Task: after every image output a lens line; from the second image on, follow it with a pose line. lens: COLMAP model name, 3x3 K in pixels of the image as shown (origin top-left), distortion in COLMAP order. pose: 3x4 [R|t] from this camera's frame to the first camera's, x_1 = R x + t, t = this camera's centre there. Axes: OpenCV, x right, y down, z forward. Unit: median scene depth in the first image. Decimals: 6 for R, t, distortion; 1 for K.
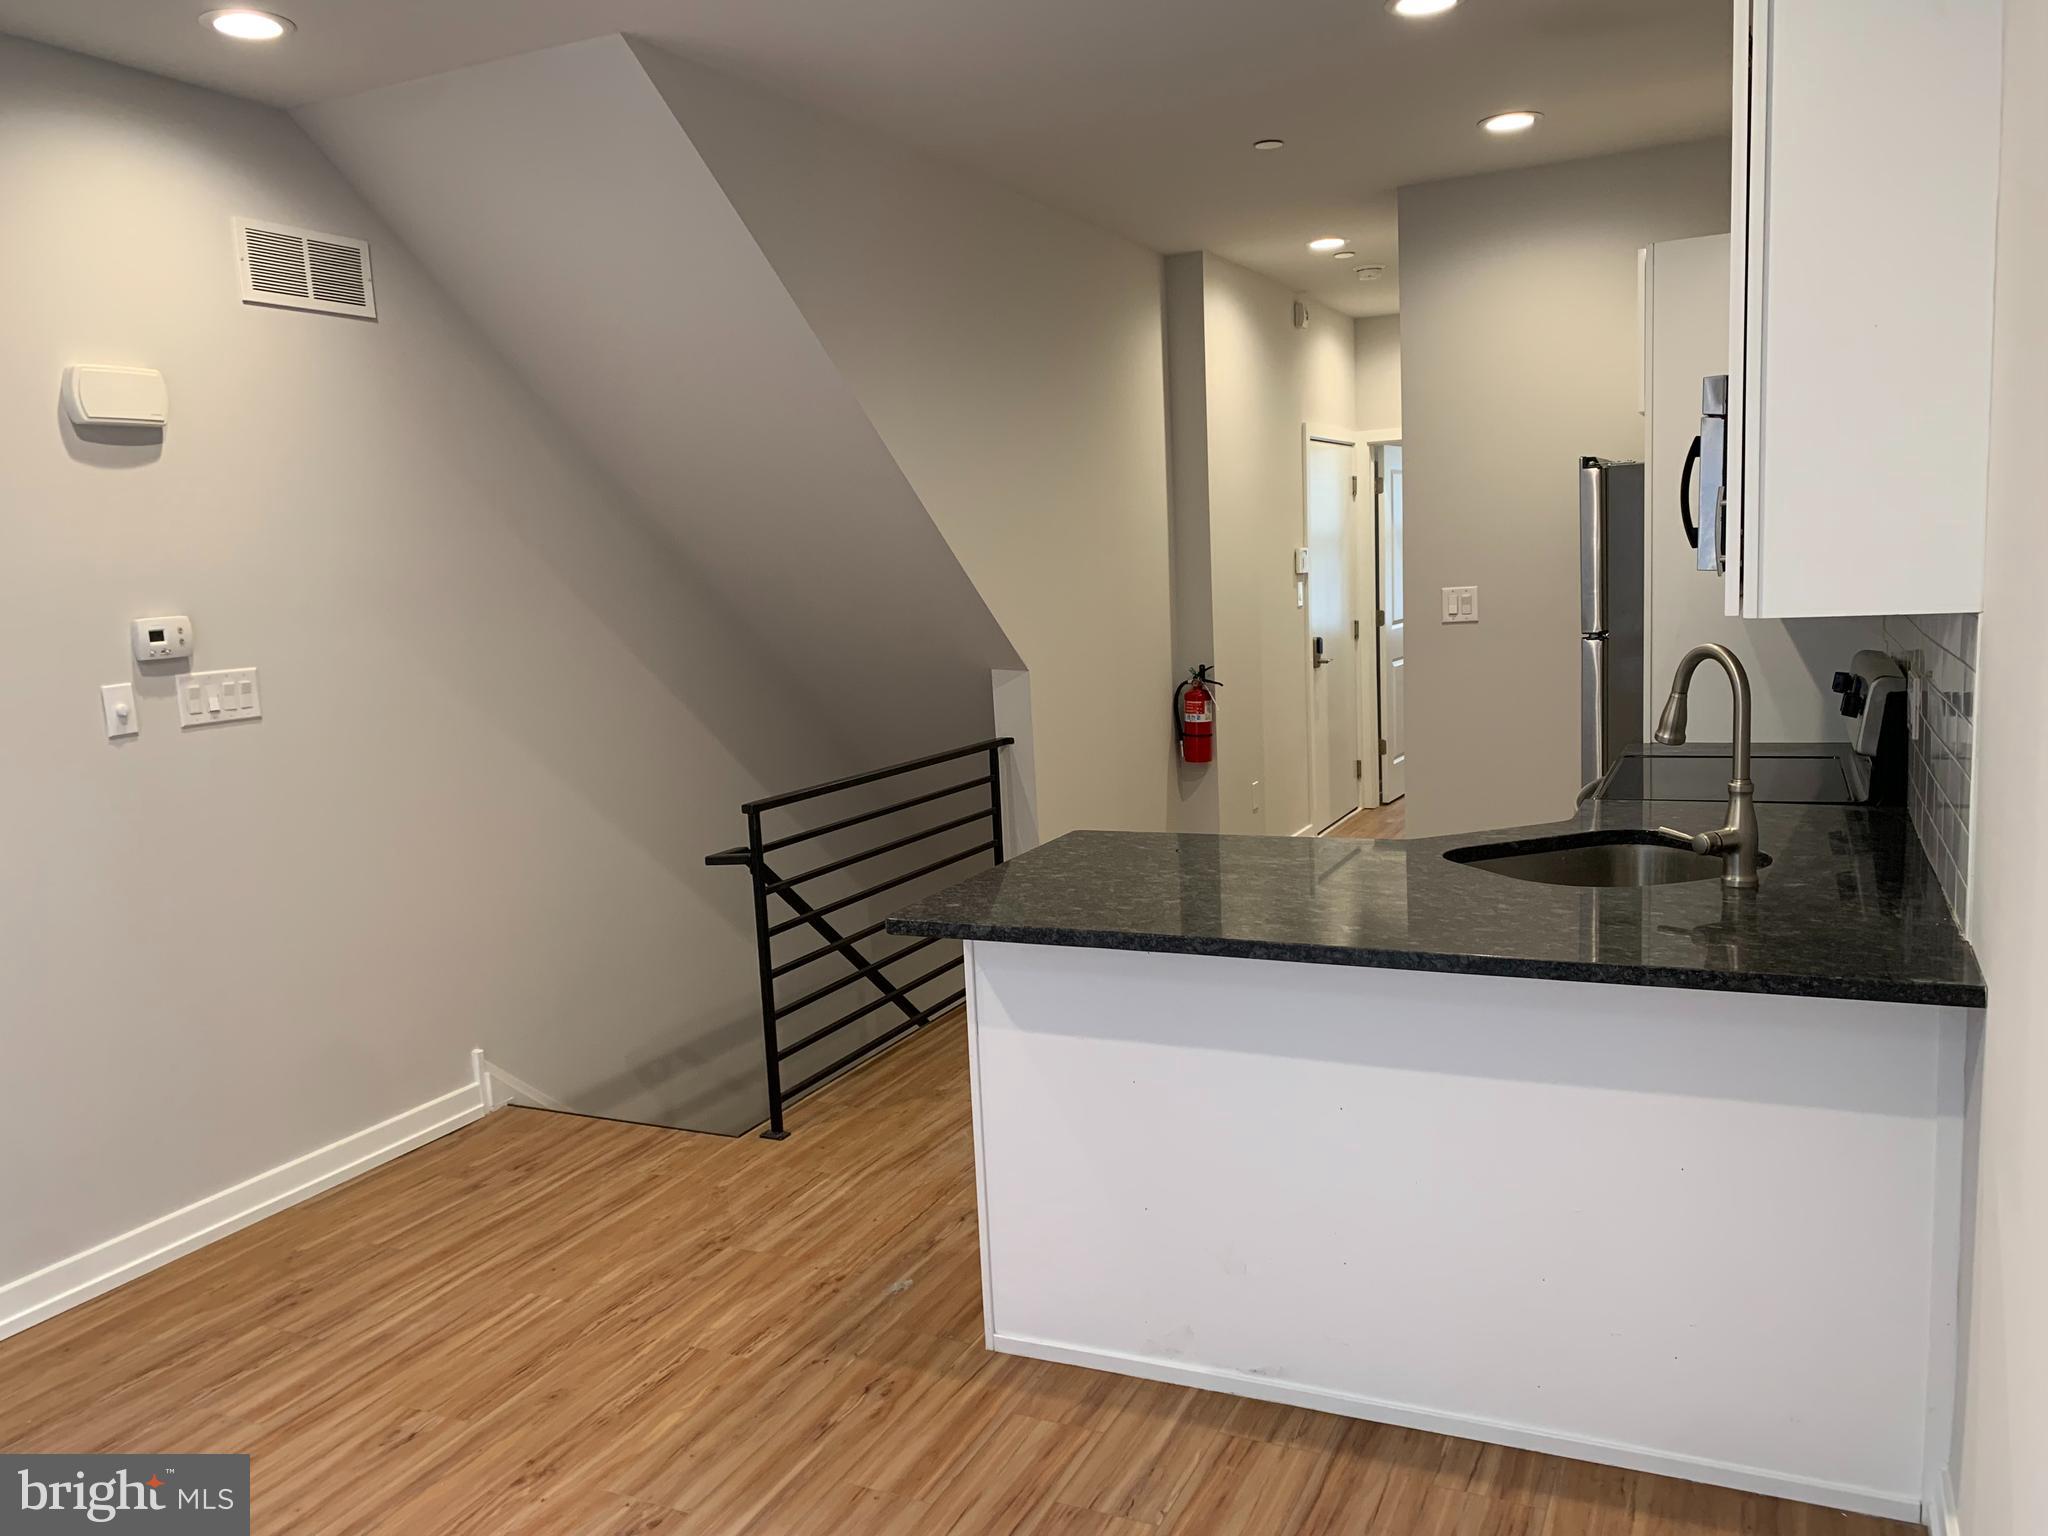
lens RADIAL K [[1576.0, 0, 1030.4], [0, 1576.0, 794.6], [0, 0, 1]] dist [0.081062, -0.096487]
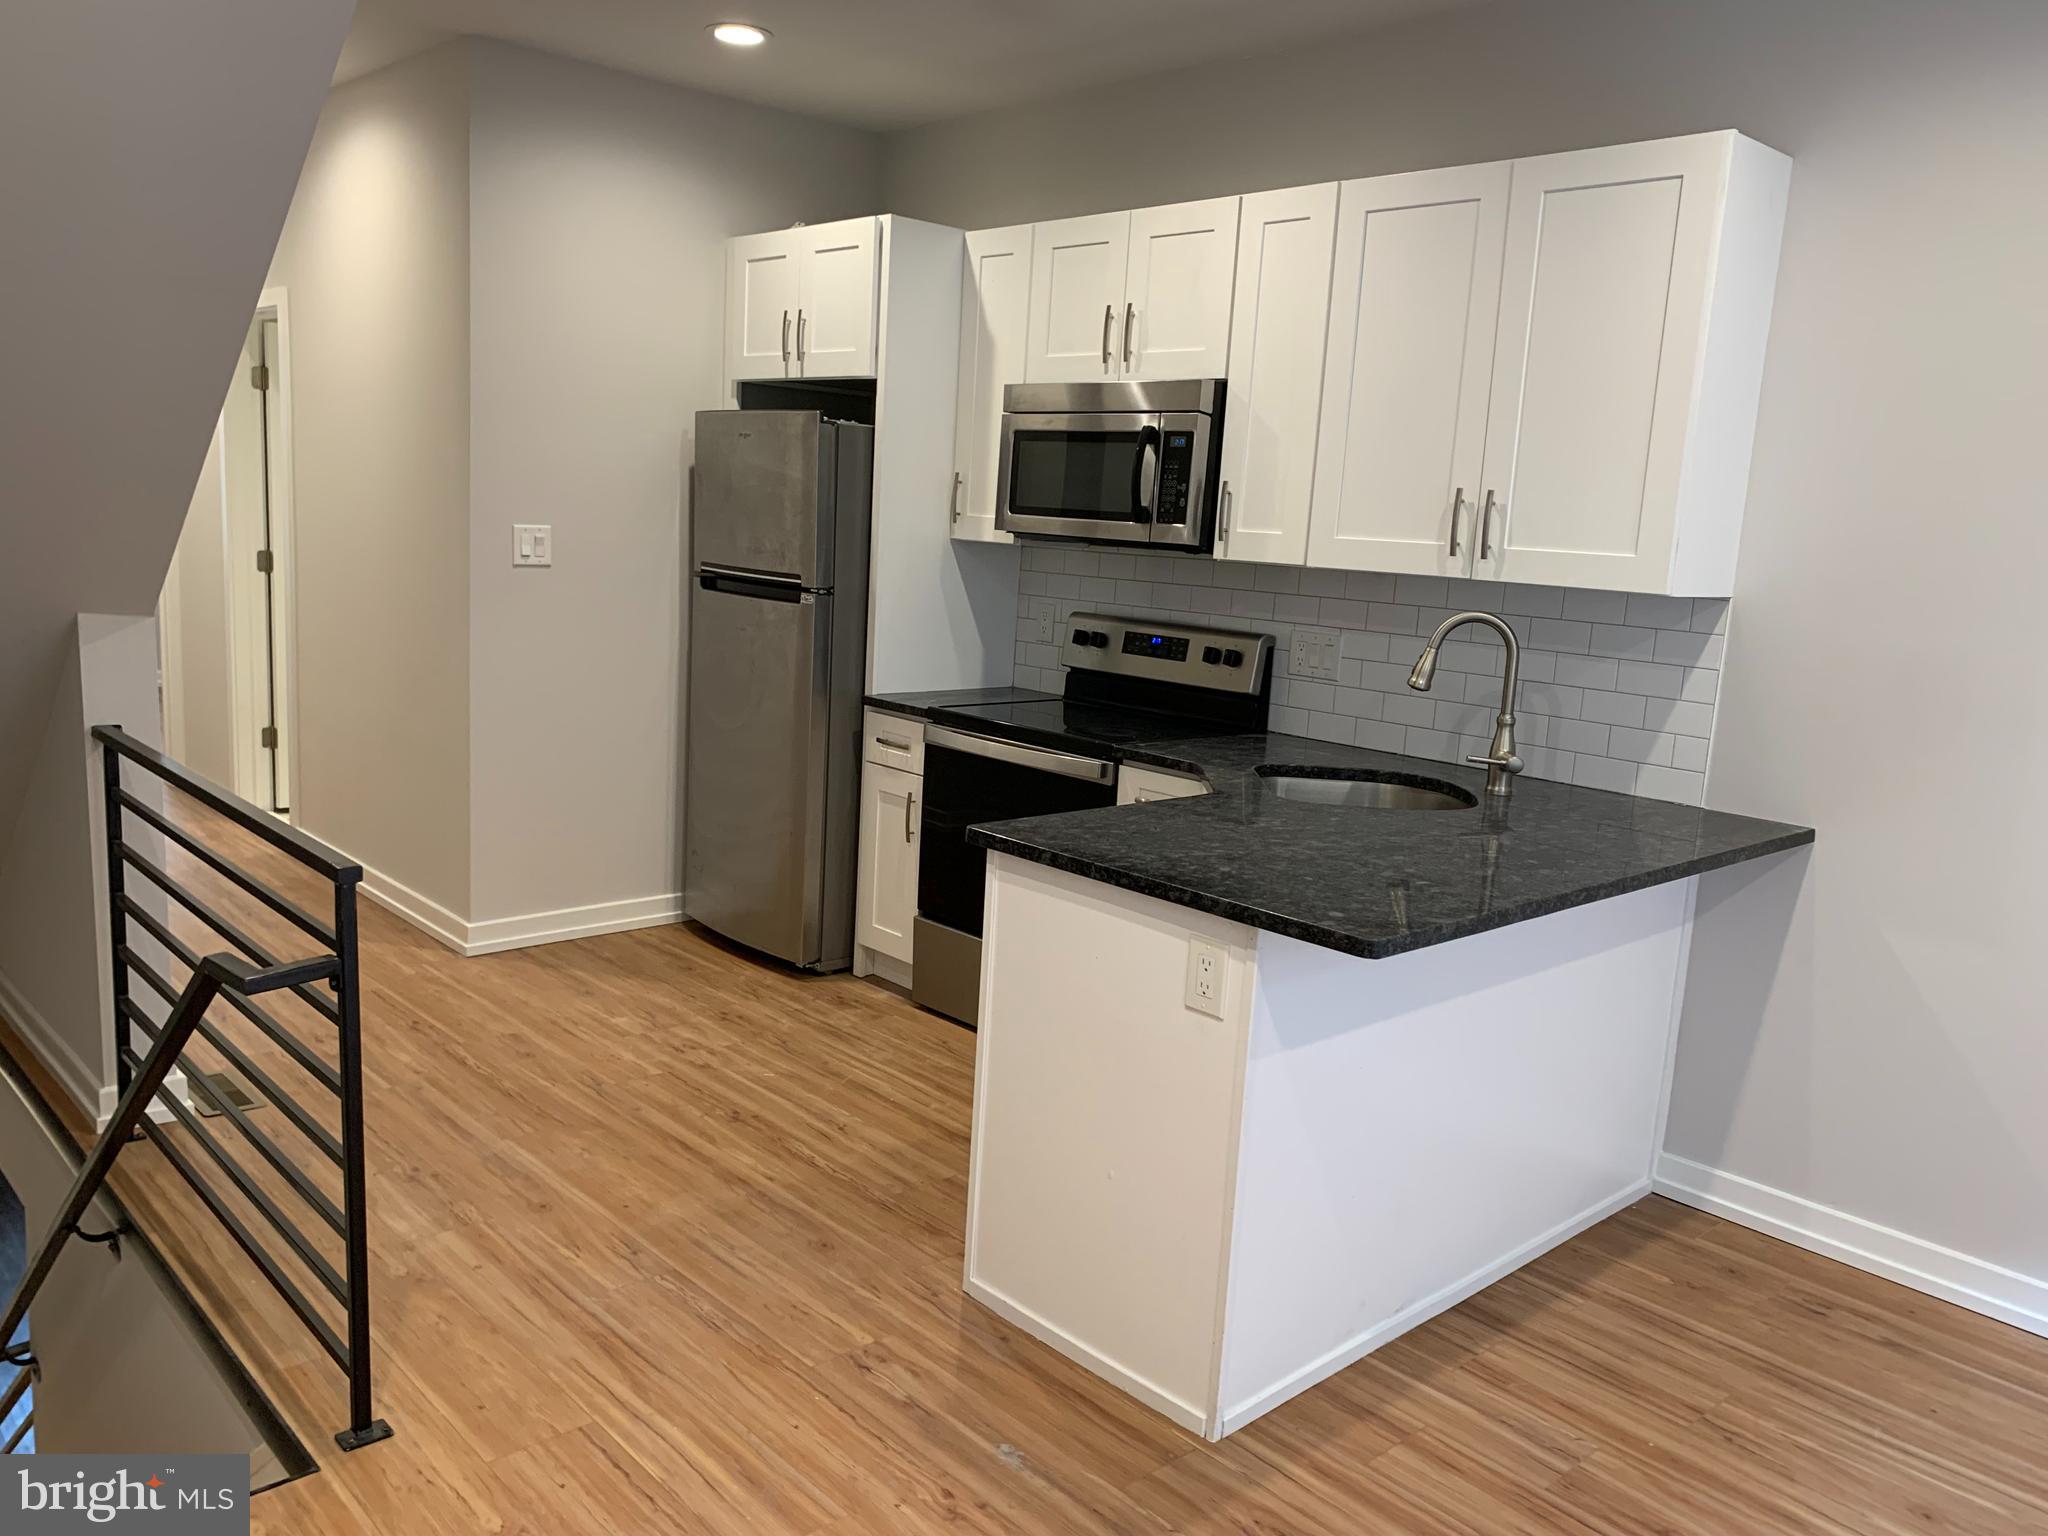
lens RADIAL K [[1558.9, 0, 1024.7], [0, 1558.9, 775.5], [0, 0, 1]] dist [0.041000, -0.034004]
pose [[0.369523, -0.086865, 0.925152, -0.686483], [0.062481, 0.995690, 0.068532, -0.054785], [-0.927118, 0.032480, 0.373358, 0.664746]]
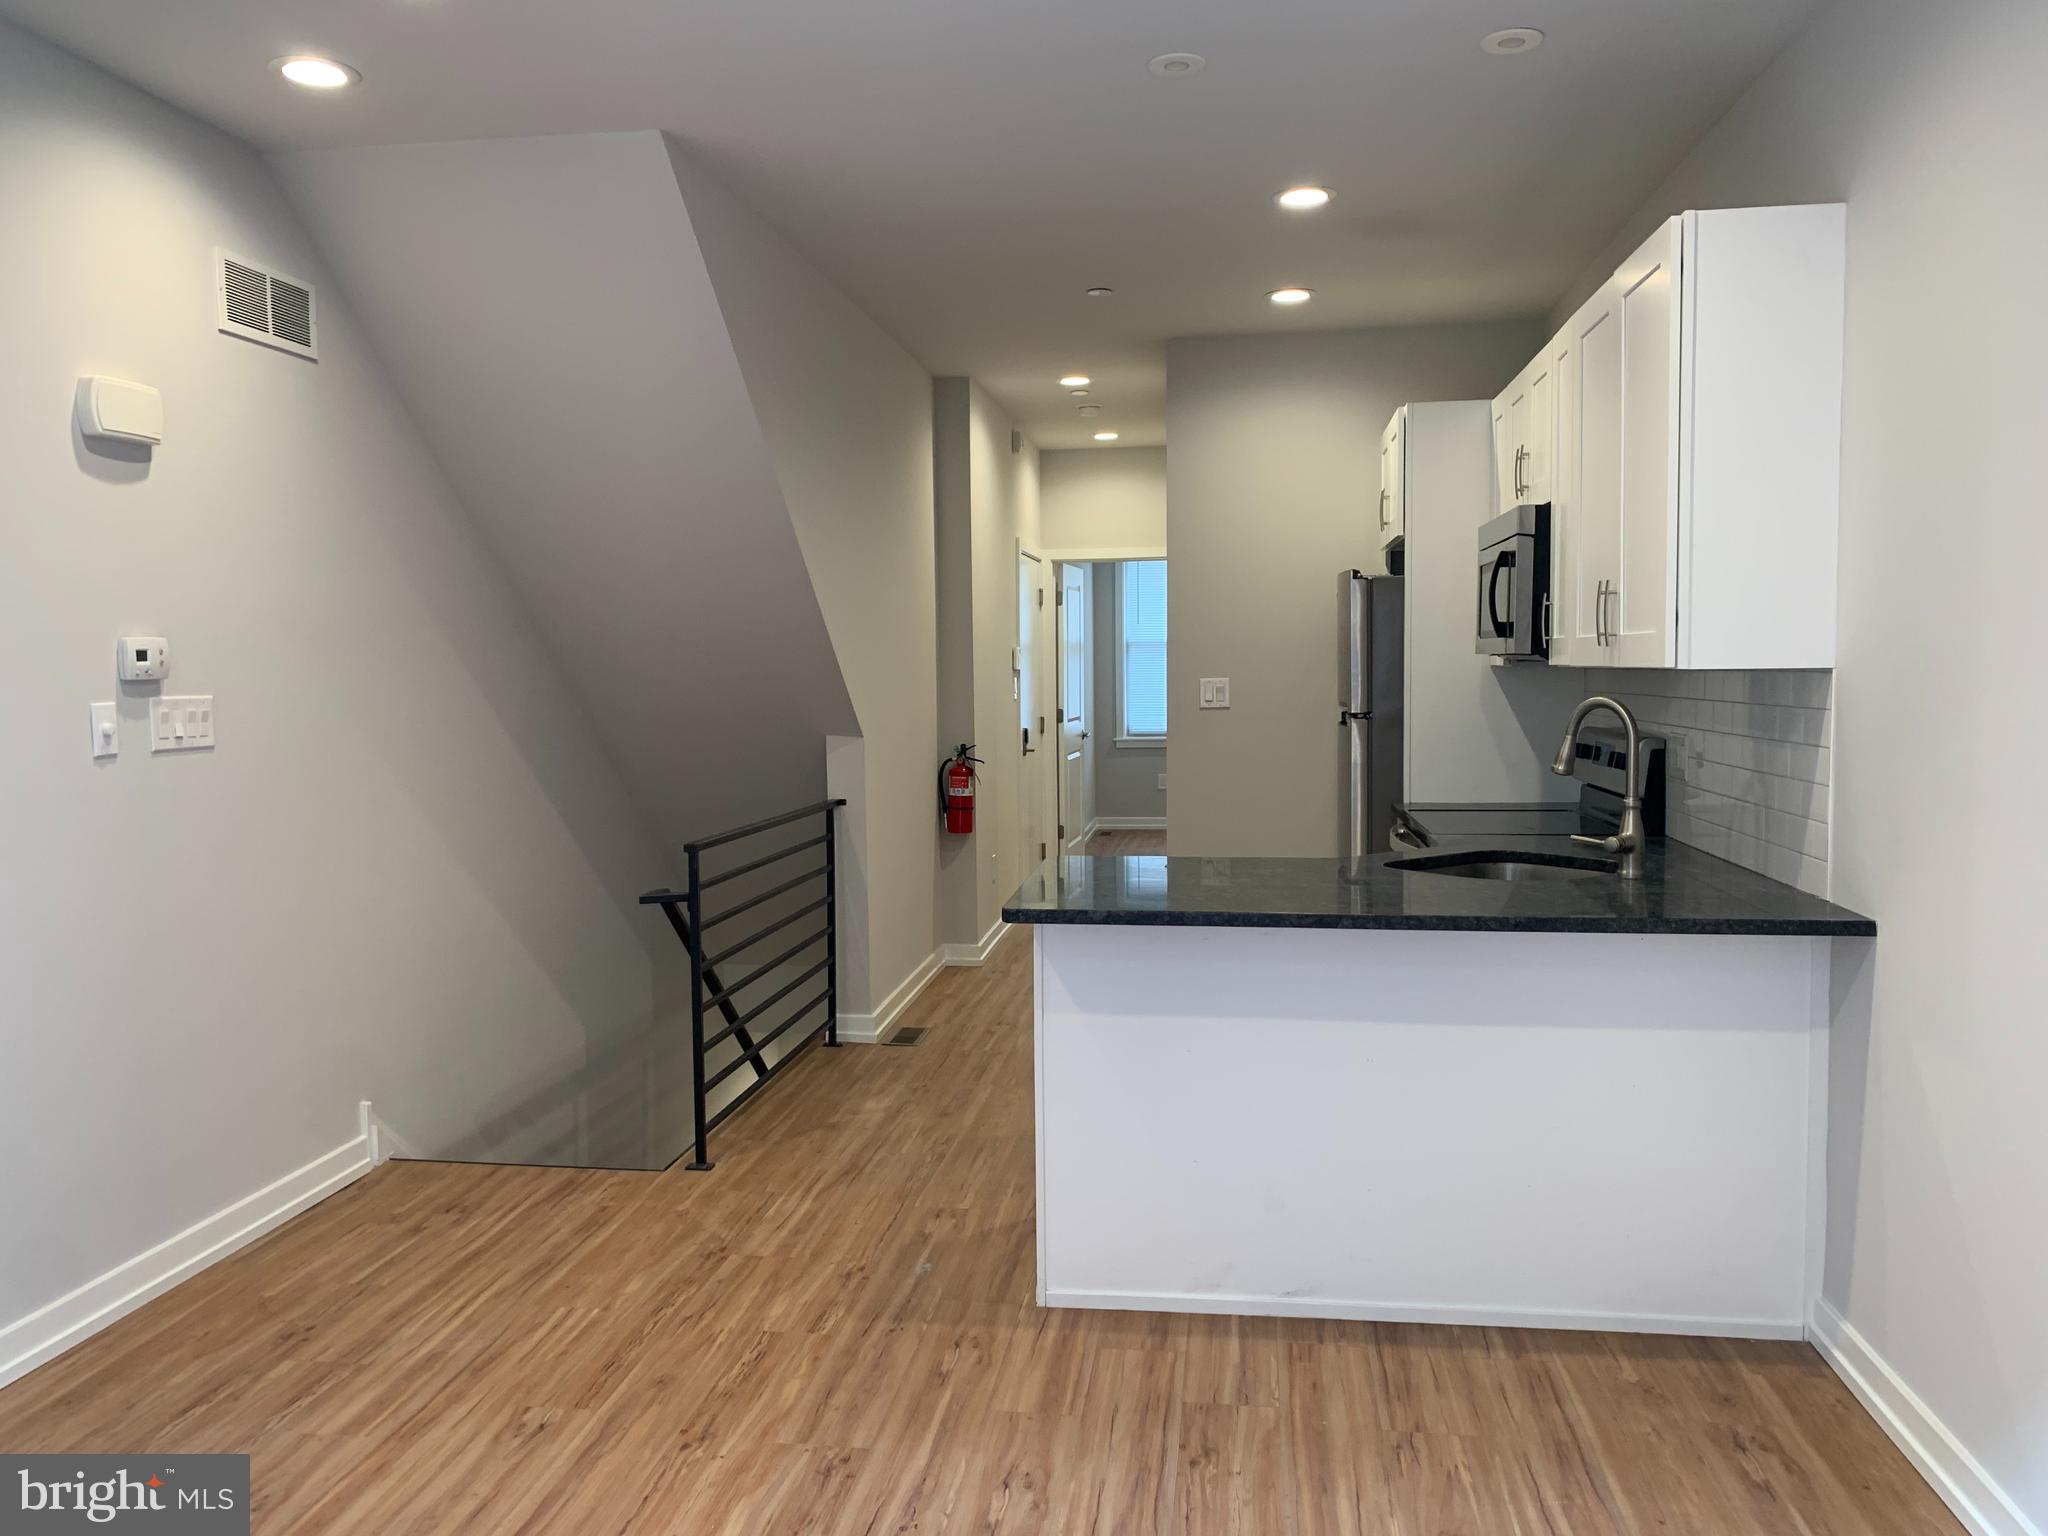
lens RADIAL K [[1563.2, 0, 1032.1], [0, 1563.2, 776.7], [0, 0, 1]] dist [0.077491, -0.090146]
pose [[0.951773, 0.018299, 0.306257, -0.326142], [0.008441, 0.996280, -0.085763, 0.061423], [-0.306687, 0.084212, 0.948078, -0.073155]]
